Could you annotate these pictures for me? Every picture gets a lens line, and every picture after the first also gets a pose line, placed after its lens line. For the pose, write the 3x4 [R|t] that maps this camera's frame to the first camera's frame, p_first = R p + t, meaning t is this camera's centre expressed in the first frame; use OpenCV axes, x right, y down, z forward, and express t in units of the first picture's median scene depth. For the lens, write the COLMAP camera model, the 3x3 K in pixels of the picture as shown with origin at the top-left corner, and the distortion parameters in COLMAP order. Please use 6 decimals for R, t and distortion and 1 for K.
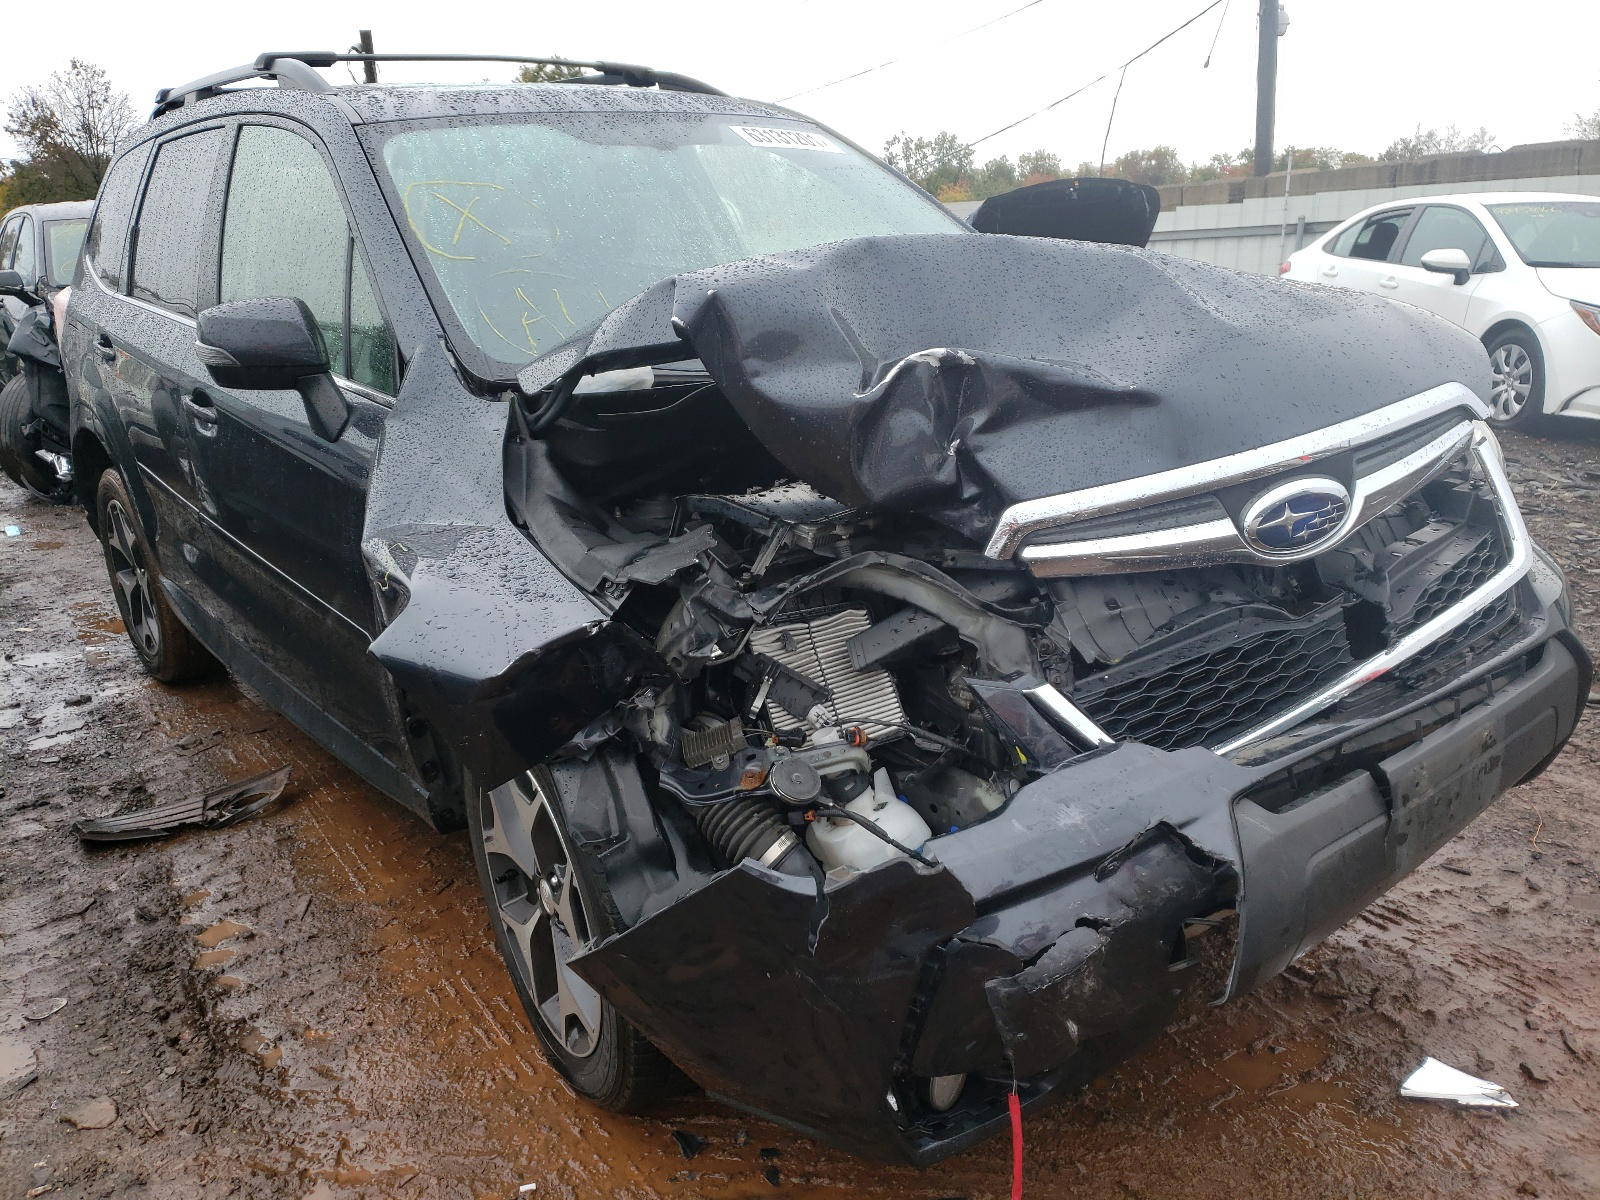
lens RADIAL K [[1208.7, 0, 800.0], [0, 1208.7, 600.0], [0, 0, 1]] dist [0.045843, 0.014261]
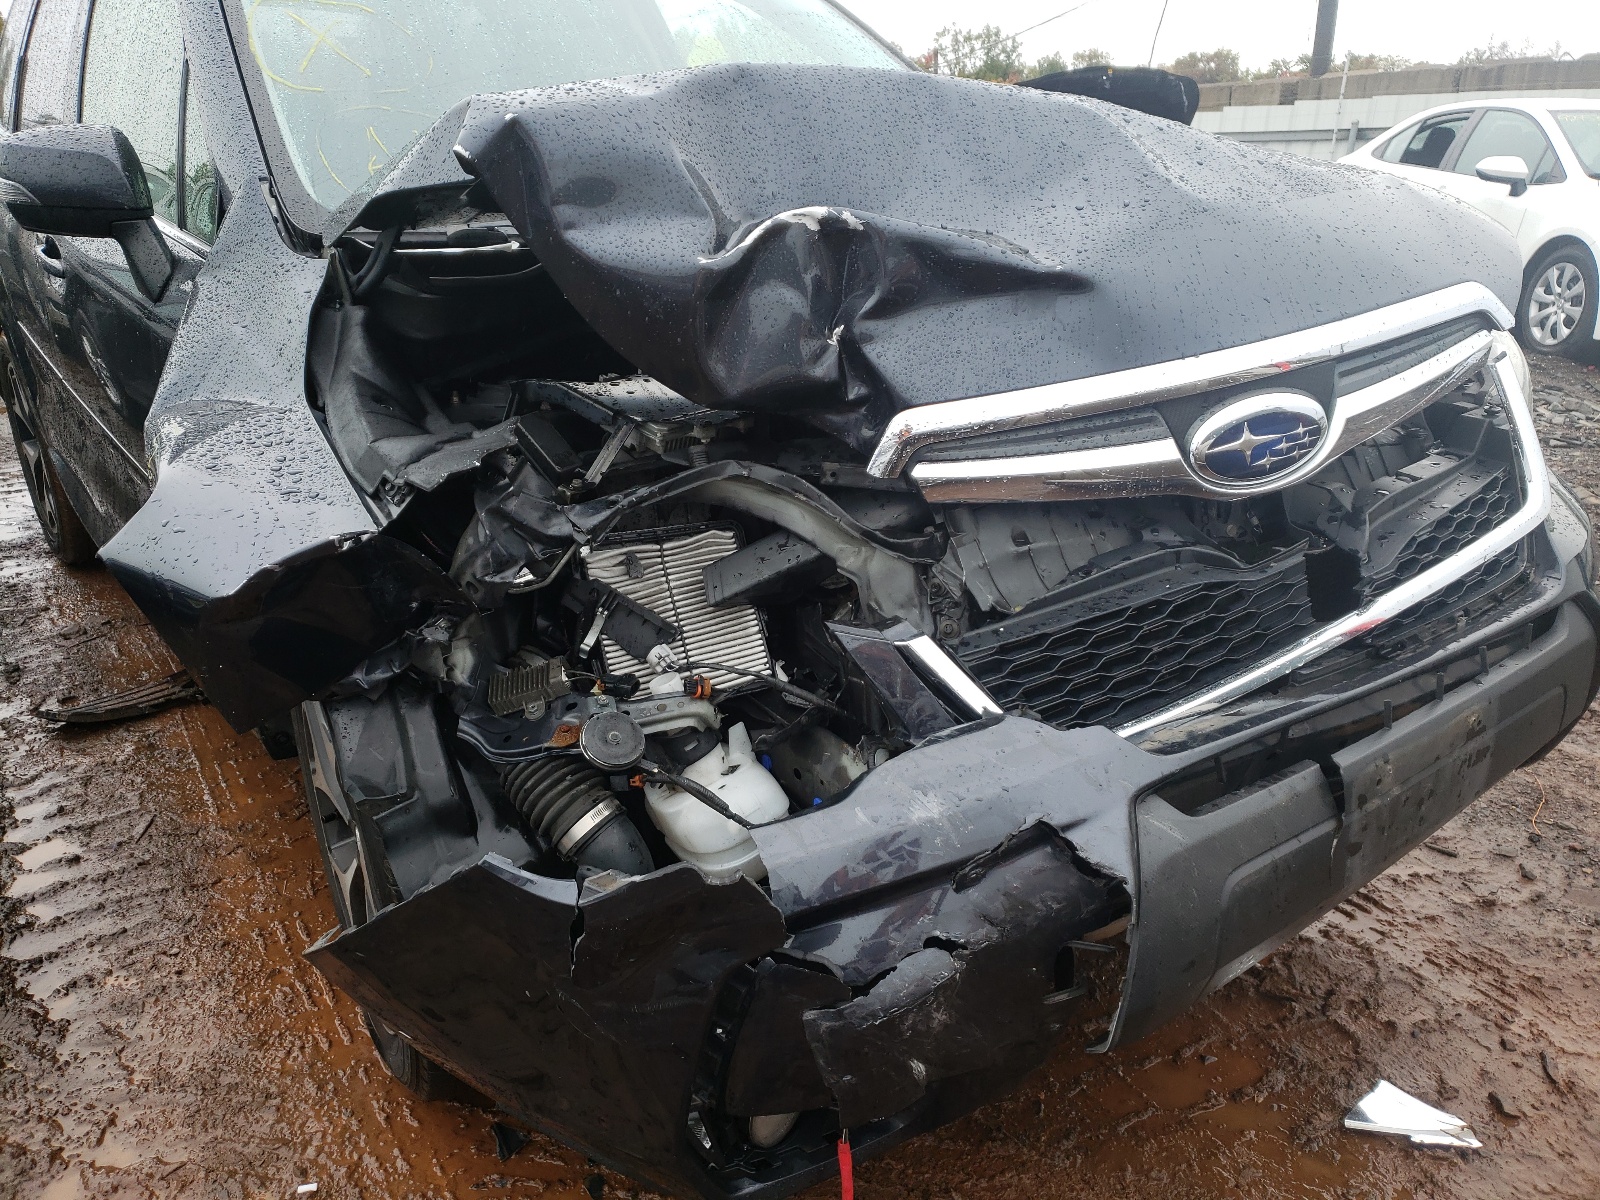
lens RADIAL K [[1208.9, 0, 799.2], [0, 1208.9, 572.0], [0, 0, 1]] dist [0.059915, -0.009693]
pose [[0.998757, 0.046368, -0.018274, 0.119560], [-0.045233, 0.997274, 0.058291, -0.014436], [0.020927, -0.057392, 0.998132, 0.178074]]
